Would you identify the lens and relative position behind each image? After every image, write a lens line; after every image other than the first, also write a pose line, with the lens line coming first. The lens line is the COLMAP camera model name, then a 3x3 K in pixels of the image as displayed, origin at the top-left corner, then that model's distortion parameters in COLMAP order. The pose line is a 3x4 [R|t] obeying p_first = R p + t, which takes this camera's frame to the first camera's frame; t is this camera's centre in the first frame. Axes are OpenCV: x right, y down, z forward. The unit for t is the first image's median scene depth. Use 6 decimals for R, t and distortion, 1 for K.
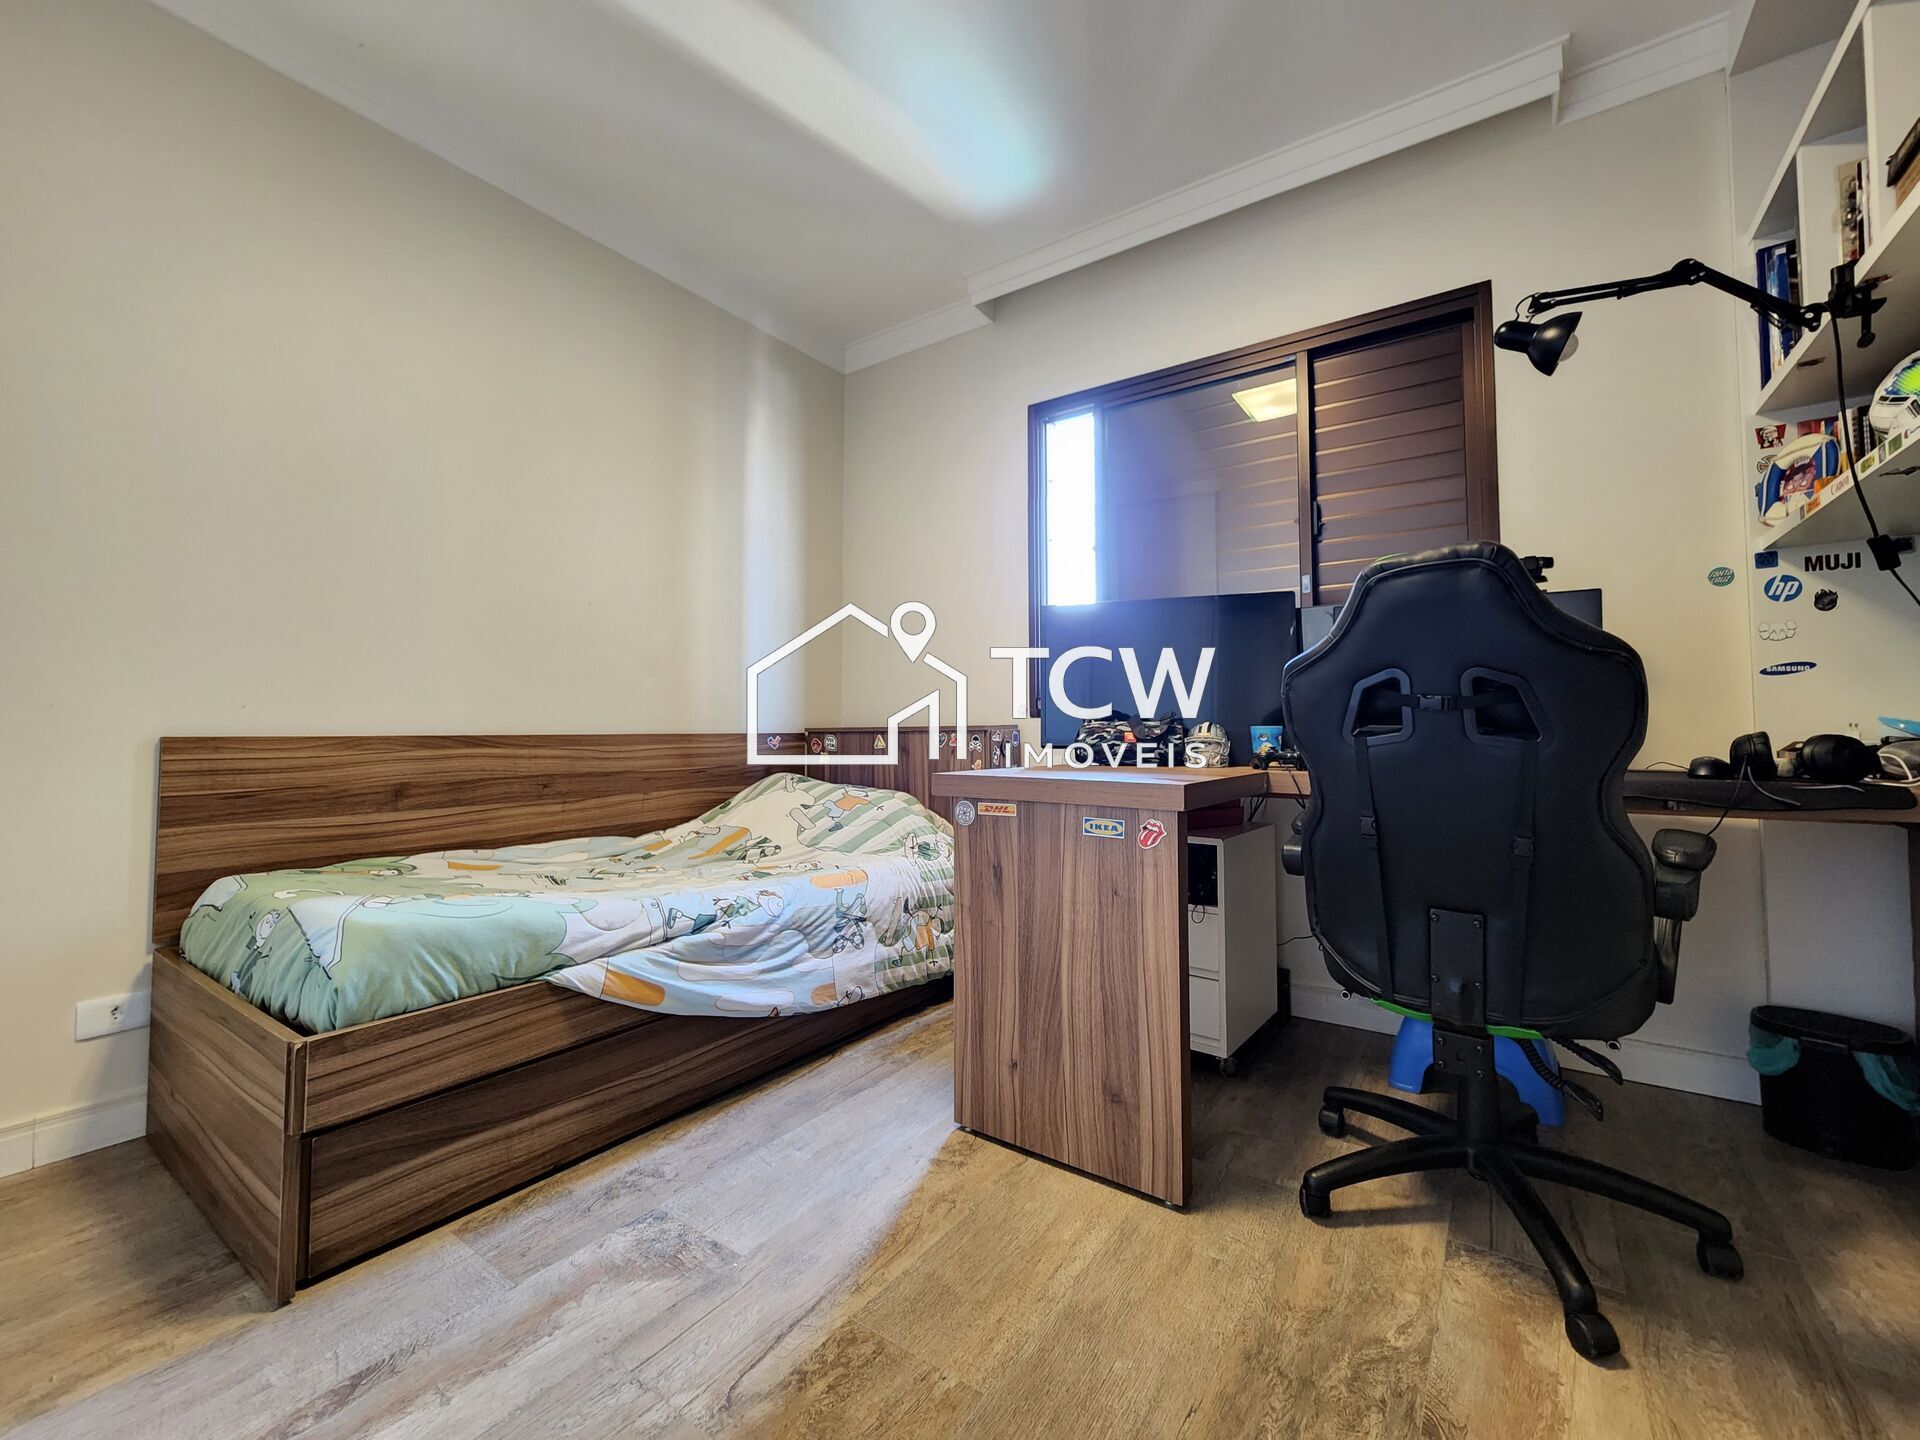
lens RADIAL K [[793.4, 0, 962.1], [0, 793.4, 703.5], [0, 0, 1]] dist [0.000296, 0.000529]
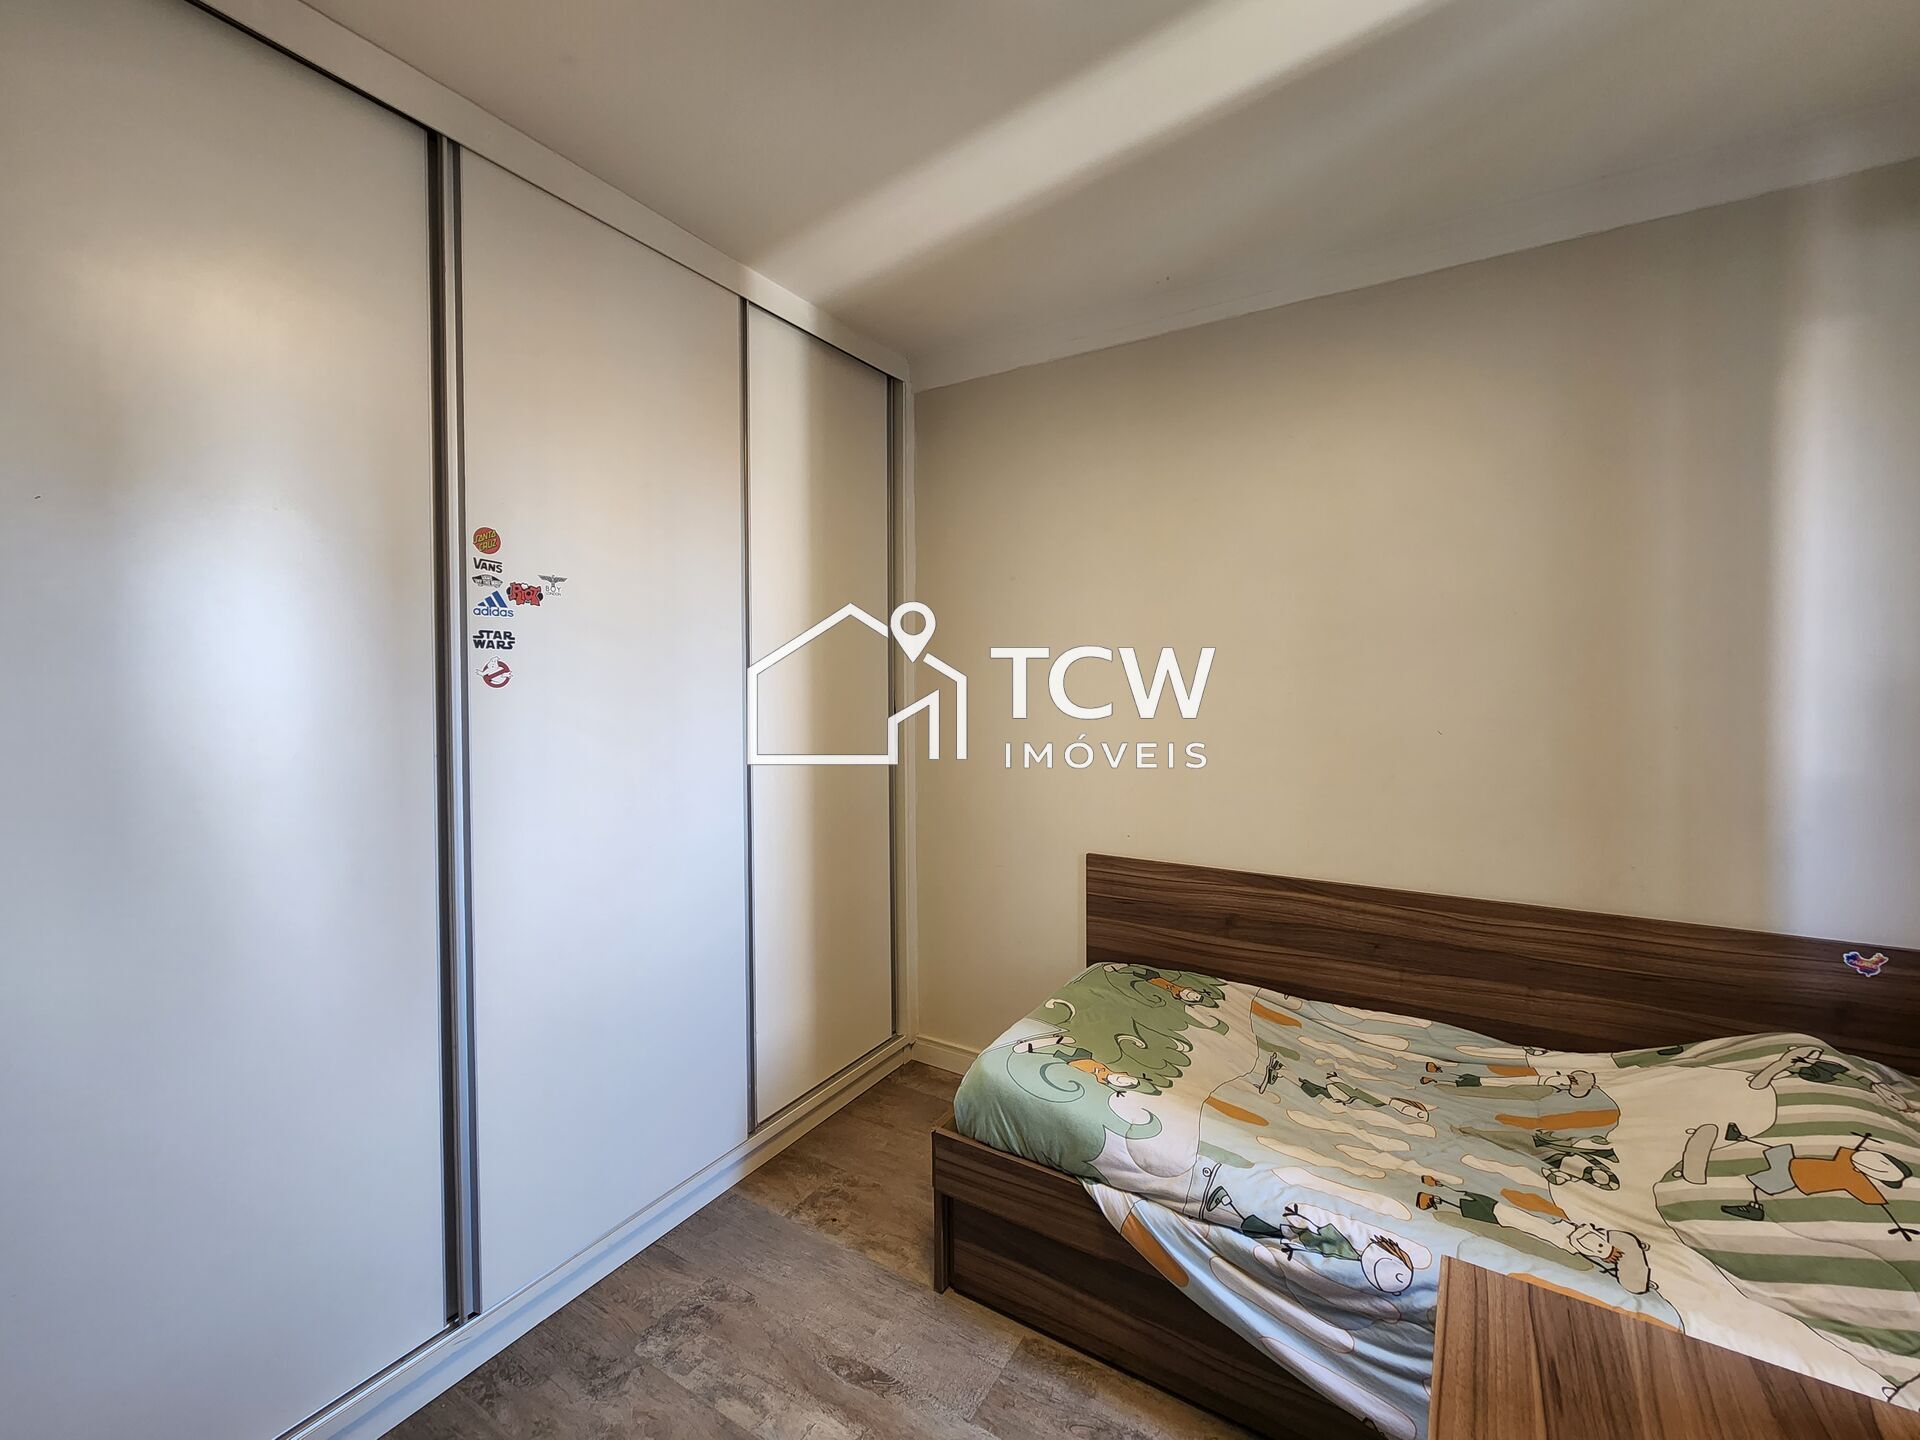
lens RADIAL K [[793.4, 0, 956.1], [0, 793.4, 709.3], [0, 0, 1]] dist [0.000296, 0.000529]
pose [[0.056833, 0.035757, -0.997743, 0.398876], [0.040001, 0.998474, 0.038062, -0.264355], [0.997582, -0.042074, 0.055316, 0.620604]]
